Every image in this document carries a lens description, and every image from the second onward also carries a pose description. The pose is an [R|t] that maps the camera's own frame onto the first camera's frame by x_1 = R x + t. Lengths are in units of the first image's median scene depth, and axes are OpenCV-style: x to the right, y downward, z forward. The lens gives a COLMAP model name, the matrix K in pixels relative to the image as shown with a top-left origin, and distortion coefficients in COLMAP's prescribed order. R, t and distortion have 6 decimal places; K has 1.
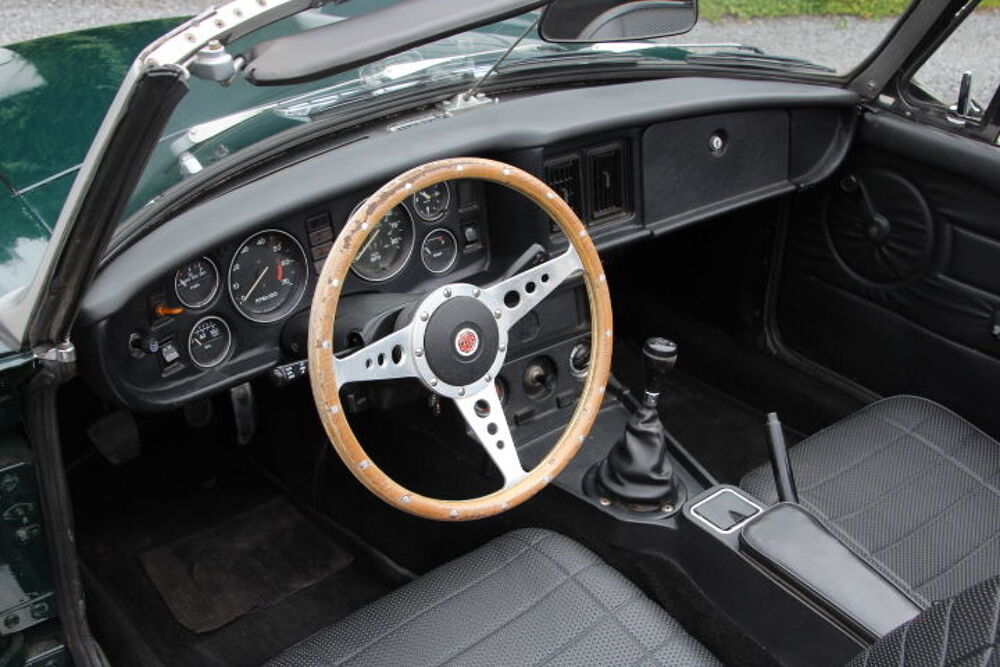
lens RADIAL K [[1074.8, 0, 498.9], [0, 1074.8, 334.7], [0, 0, 1]] dist [0.000145, 0.000000]
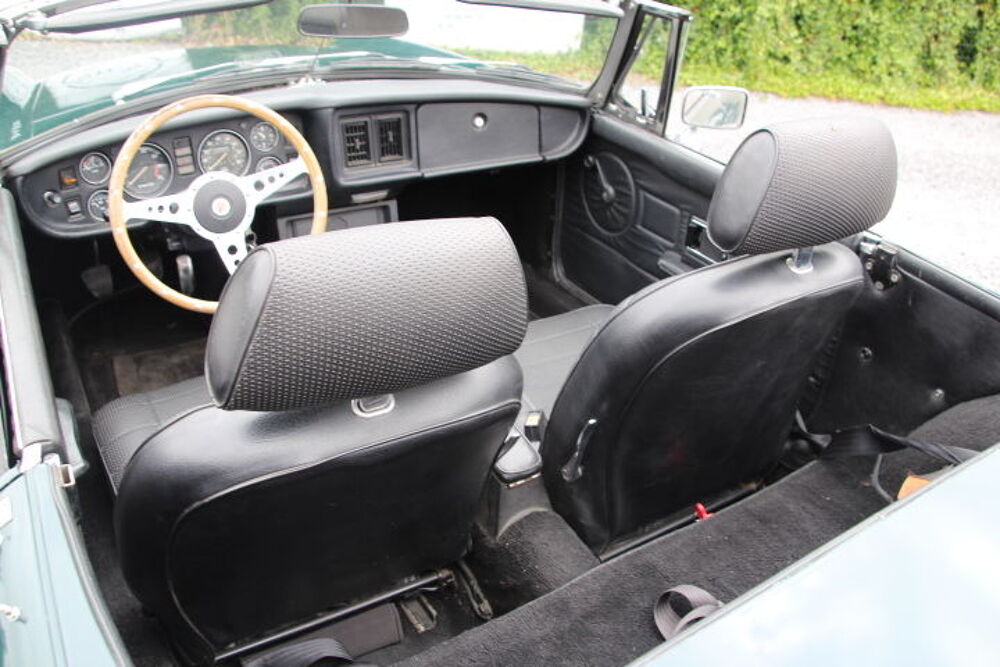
lens RADIAL K [[799.4, 0, 500.9], [0, 799.4, 337.5], [0, 0, 1]] dist [-0.153102, 0.046478]
pose [[0.992032, 0.093312, -0.084644, 0.368895], [-0.091603, 0.995510, 0.023868, 0.098727], [0.086491, -0.015924, 0.996125, -0.120090]]
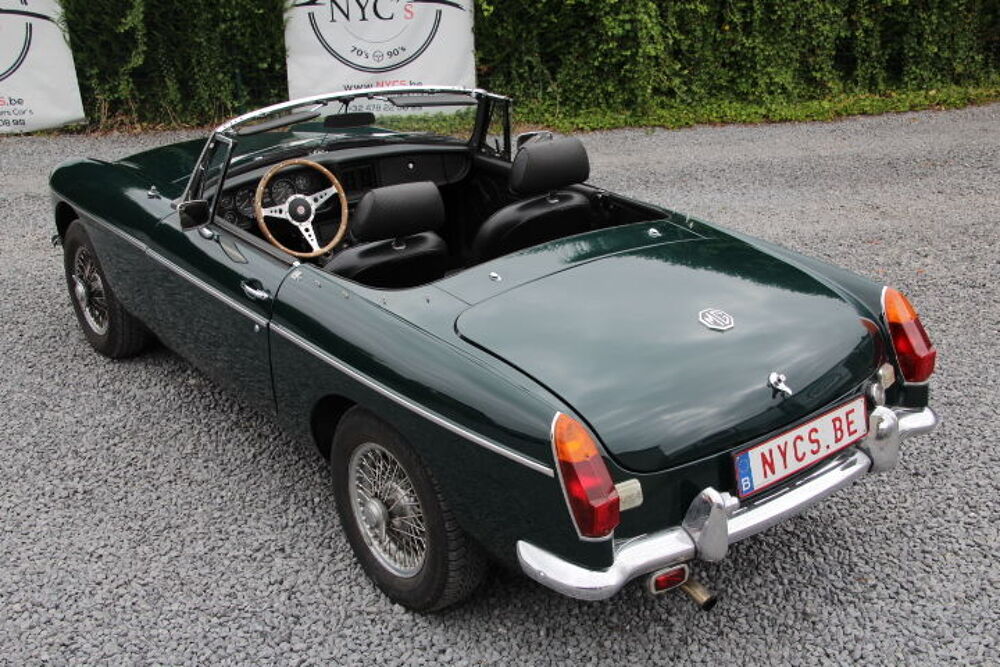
lens RADIAL K [[1074.8, 0, 496.5], [0, 1074.8, 326.8], [0, 0, 1]] dist [0.000145, 0.000000]
pose [[0.999206, -0.033435, -0.021683, 0.489217], [0.030554, 0.992088, -0.121773, 0.606015], [0.025583, 0.121014, 0.992321, -1.781550]]
